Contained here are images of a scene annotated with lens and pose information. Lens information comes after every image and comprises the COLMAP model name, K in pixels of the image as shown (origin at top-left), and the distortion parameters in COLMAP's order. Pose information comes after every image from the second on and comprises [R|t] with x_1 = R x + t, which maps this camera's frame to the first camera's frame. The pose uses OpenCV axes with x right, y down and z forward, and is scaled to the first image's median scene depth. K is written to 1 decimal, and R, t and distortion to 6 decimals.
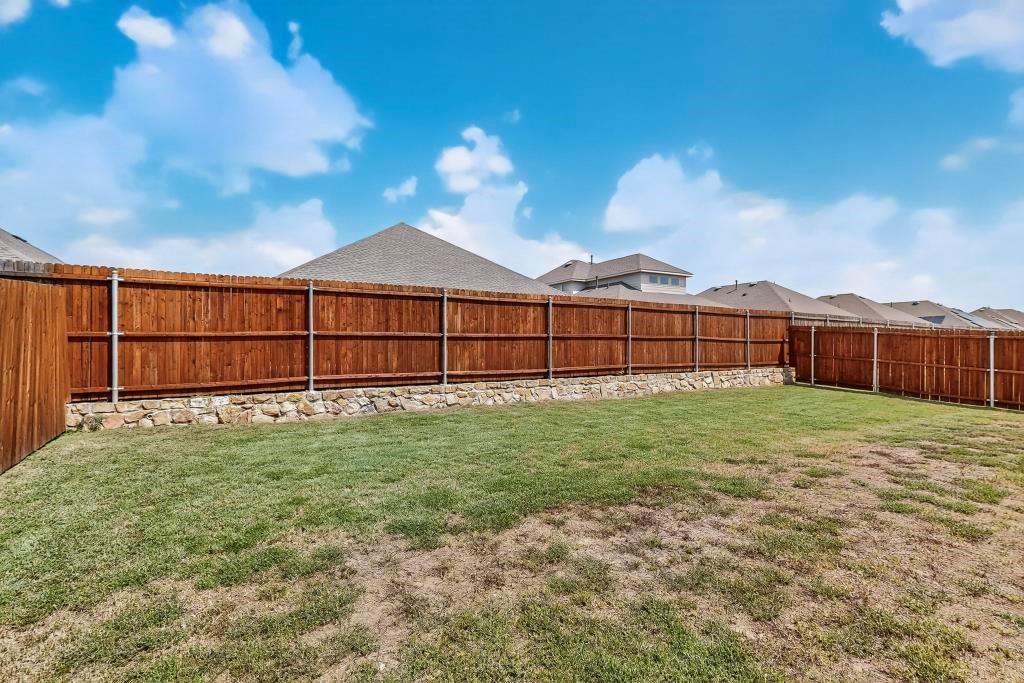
lens RADIAL K [[500.6, 0, 512.0], [0, 500.6, 341.5], [0, 0, 1]] dist [0.003823, 0.000013]
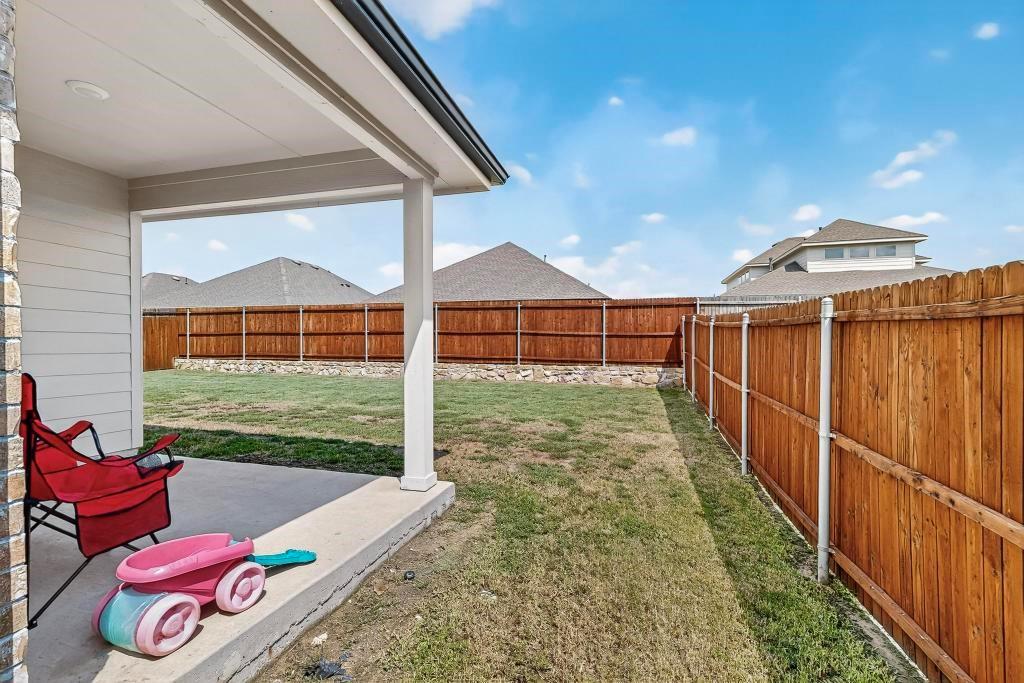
lens RADIAL K [[448.9, 0, 512.0], [0, 448.9, 341.5], [0, 0, 1]] dist [0.002555, -0.000236]
pose [[0.655488, 0.011256, -0.755122, 1.446351], [0.003526, 0.999832, 0.017965, -0.005839], [0.755198, -0.014438, 0.655338, 0.511864]]
